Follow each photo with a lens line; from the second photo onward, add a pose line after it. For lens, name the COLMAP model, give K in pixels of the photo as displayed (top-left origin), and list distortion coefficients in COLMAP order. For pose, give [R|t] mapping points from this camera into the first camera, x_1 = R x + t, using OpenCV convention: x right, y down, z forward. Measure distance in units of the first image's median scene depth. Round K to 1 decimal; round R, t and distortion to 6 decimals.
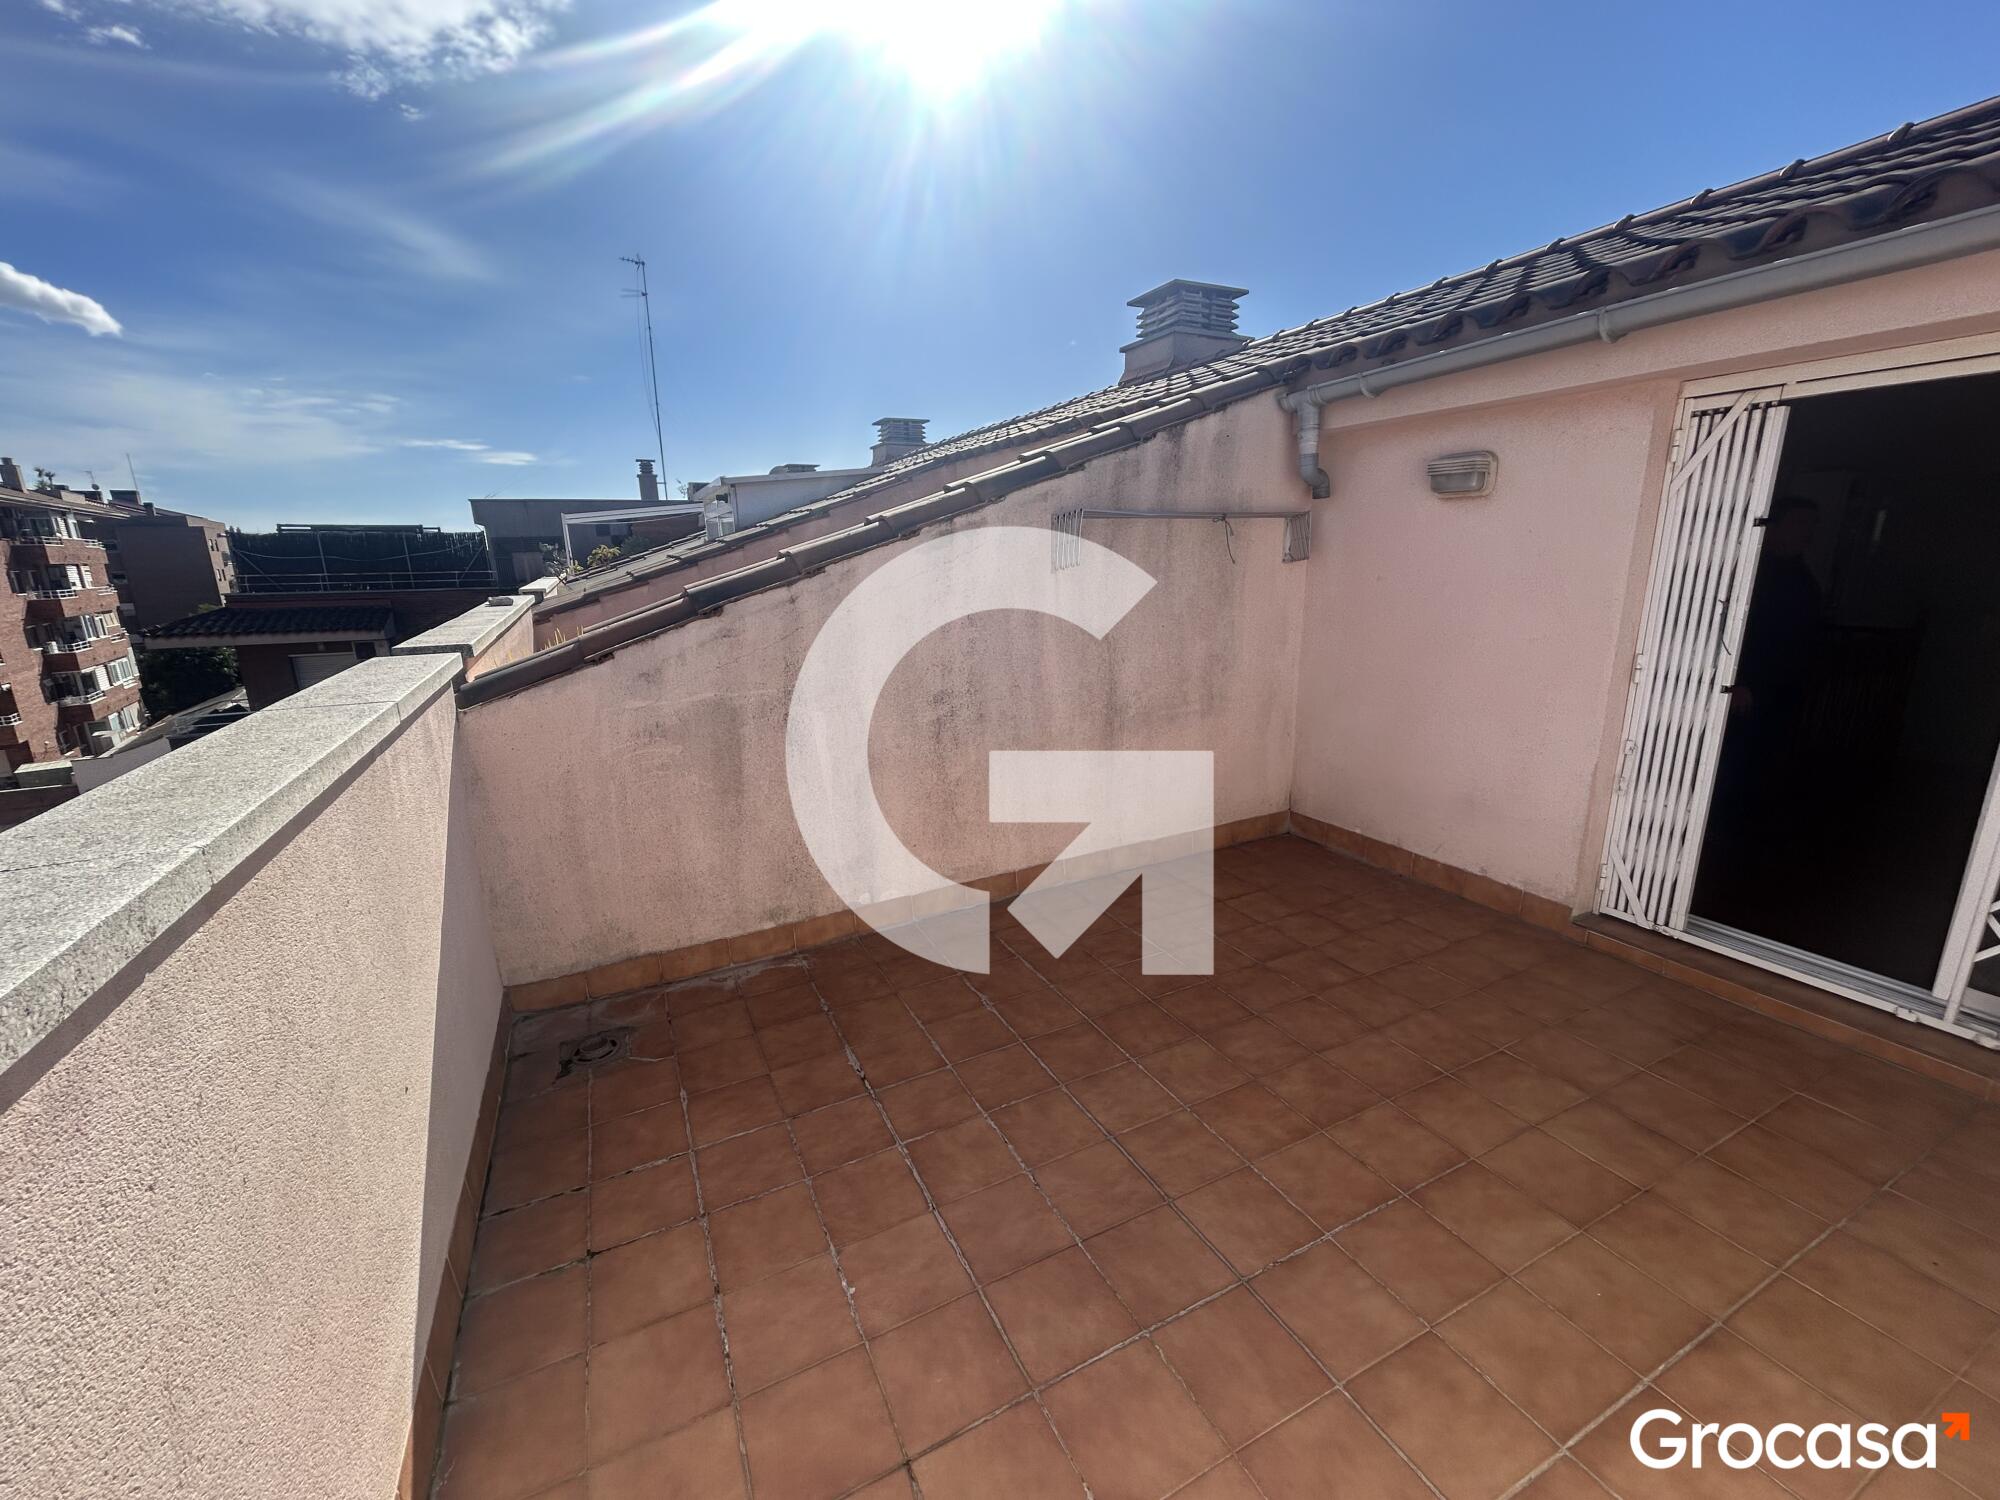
lens RADIAL K [[826.8, 0, 993.1], [0, 826.8, 748.9], [0, 0, 1]] dist [-0.001248, 0.000053]
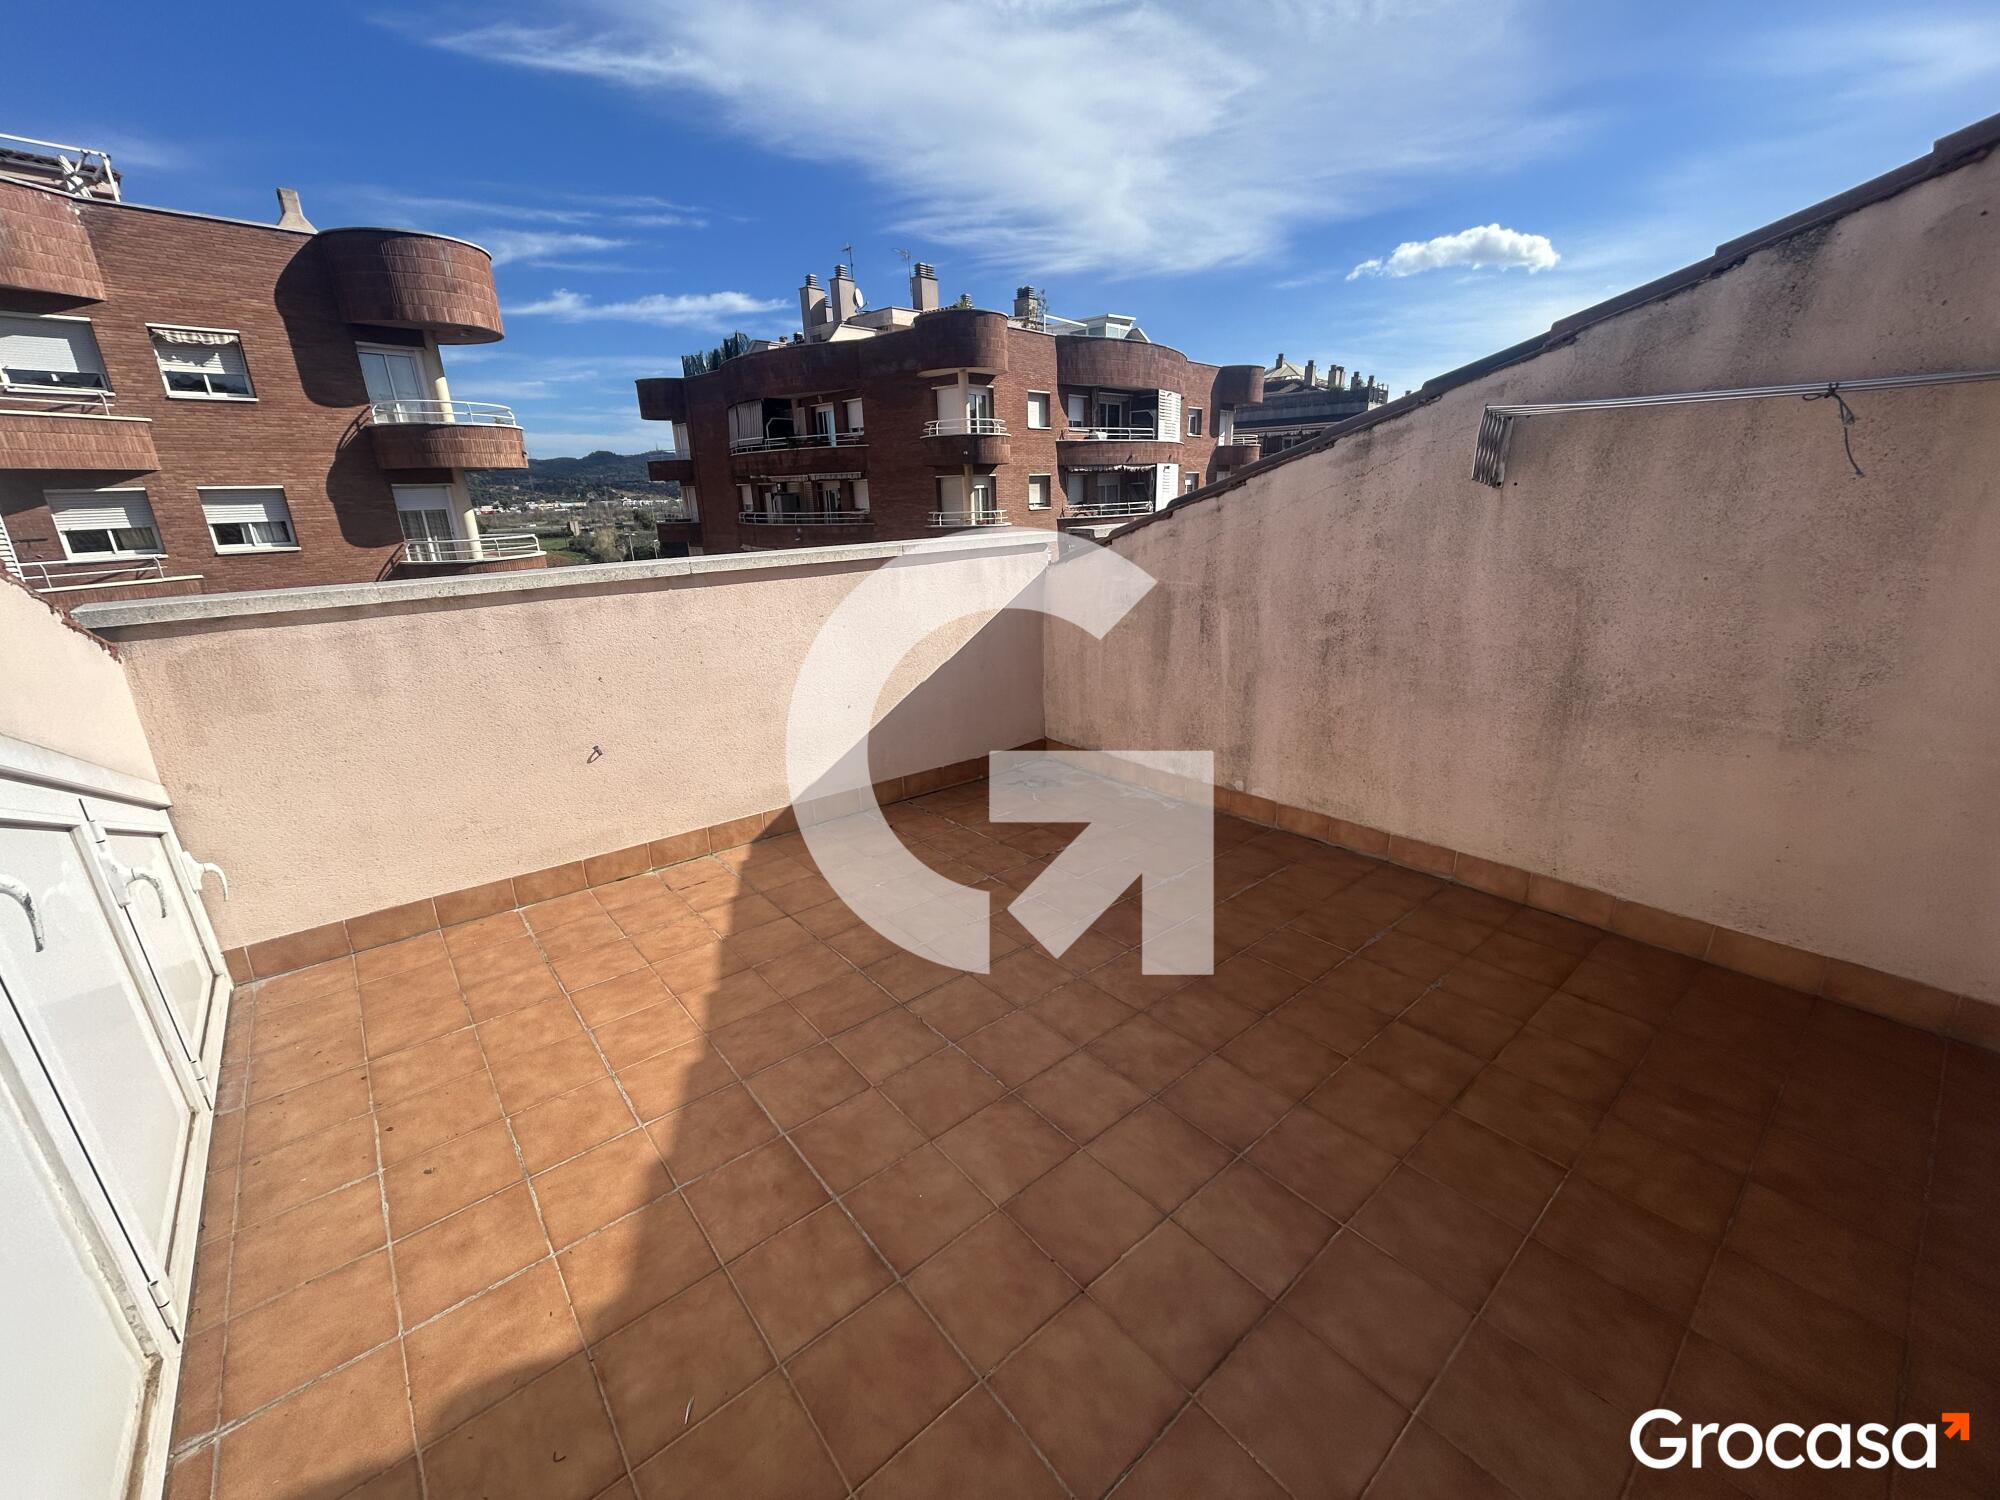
lens RADIAL K [[806.5, 0, 967.0], [0, 806.5, 746.9], [0, 0, 1]] dist [-0.002418, -0.000031]
pose [[0.213014, 0.311287, -0.926134, 0.762544], [-0.205719, 0.940930, 0.268944, -0.085519], [0.955146, 0.133235, 0.264469, 0.354035]]
